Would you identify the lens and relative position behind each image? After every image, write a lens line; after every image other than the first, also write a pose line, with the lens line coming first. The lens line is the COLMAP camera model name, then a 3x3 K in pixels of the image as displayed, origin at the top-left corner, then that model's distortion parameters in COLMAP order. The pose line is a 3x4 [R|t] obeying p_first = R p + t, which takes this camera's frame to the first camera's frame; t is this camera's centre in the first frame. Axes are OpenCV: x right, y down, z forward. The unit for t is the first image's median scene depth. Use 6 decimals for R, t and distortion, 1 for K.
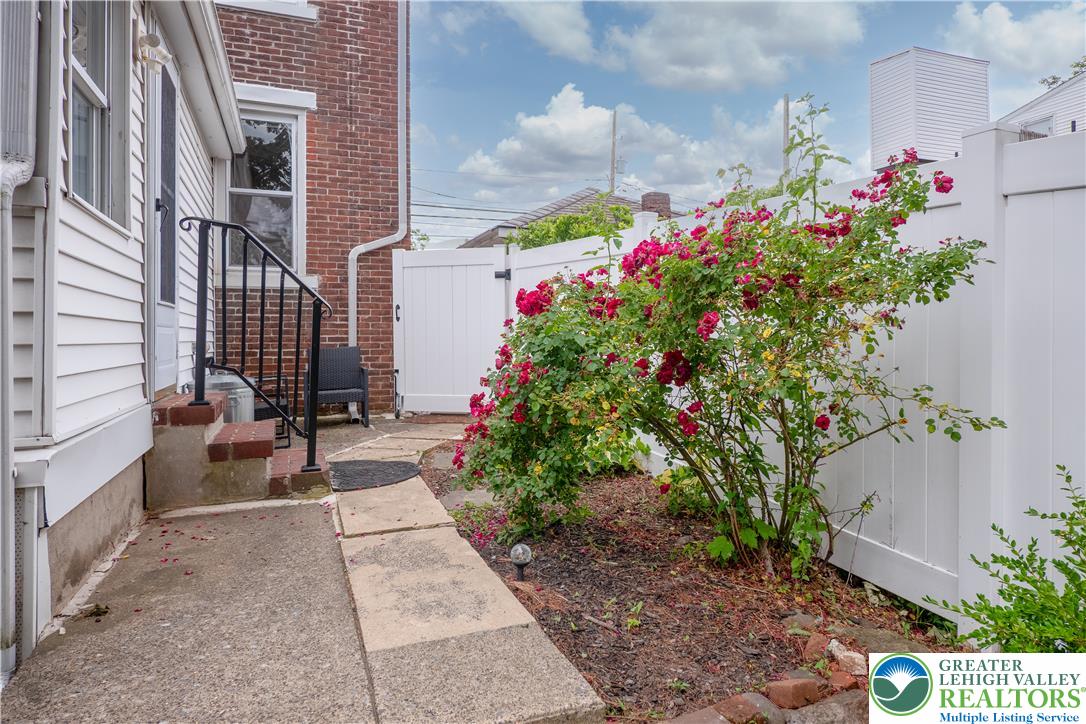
lens RADIAL K [[657.0, 0, 541.6], [0, 657.0, 327.0], [0, 0, 1]] dist [-0.002963, -0.000264]
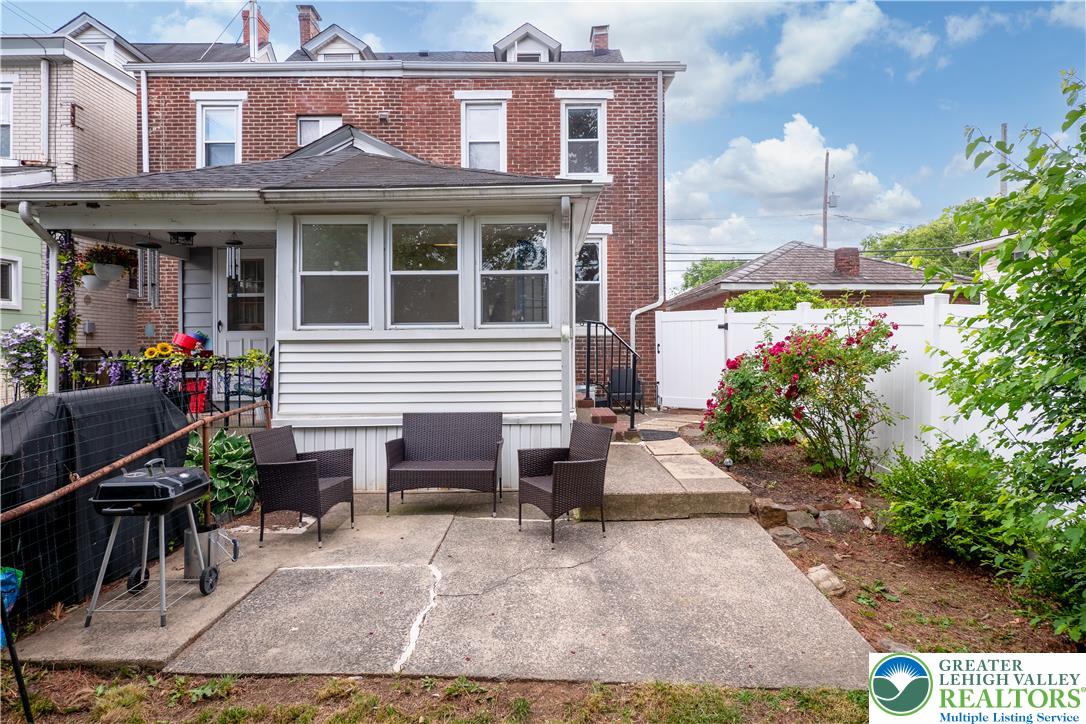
lens RADIAL K [[577.1, 0, 544.1], [0, 577.1, 338.3], [0, 0, 1]] dist [0.000758, 0.000075]
pose [[0.934168, -0.002099, -0.356828, 0.038536], [0.004273, 0.999977, 0.005304, -0.058641], [0.356808, -0.006479, 0.934155, -0.515332]]
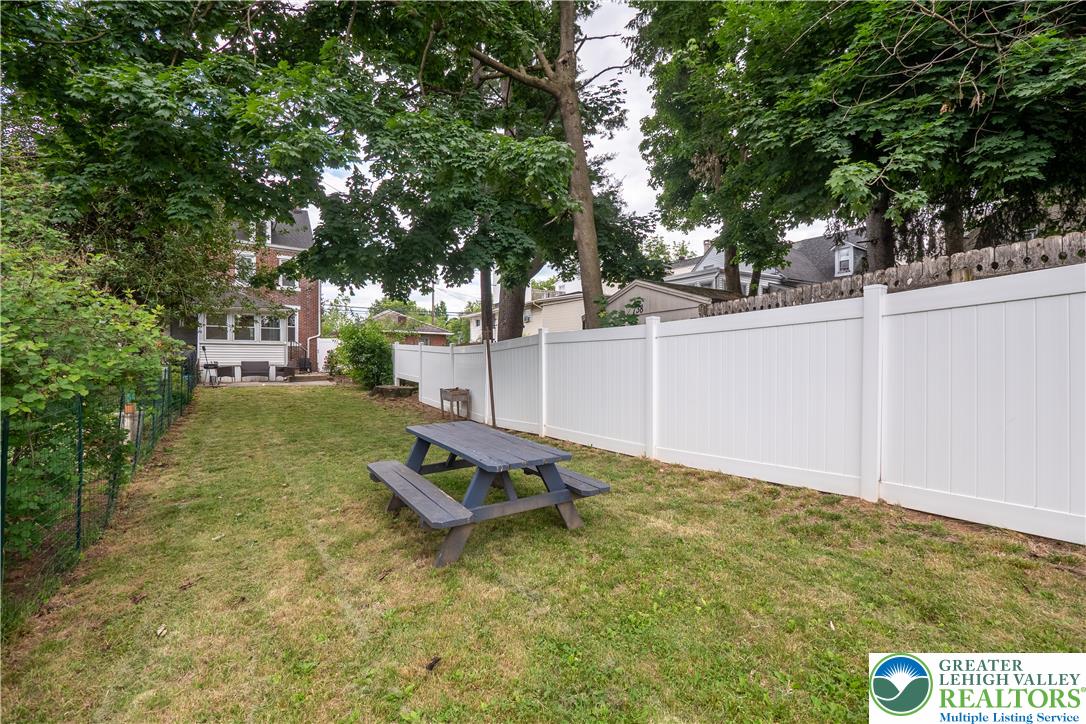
lens RADIAL K [[457.3, 0, 539.7], [0, 457.3, 348.3], [0, 0, 1]] dist [-0.009321, 0.000130]
pose [[0.976549, 0.010095, 0.215058, 0.664407], [-0.006308, 0.999813, -0.018290, 0.007428], [-0.215202, 0.016504, 0.976430, -2.685755]]
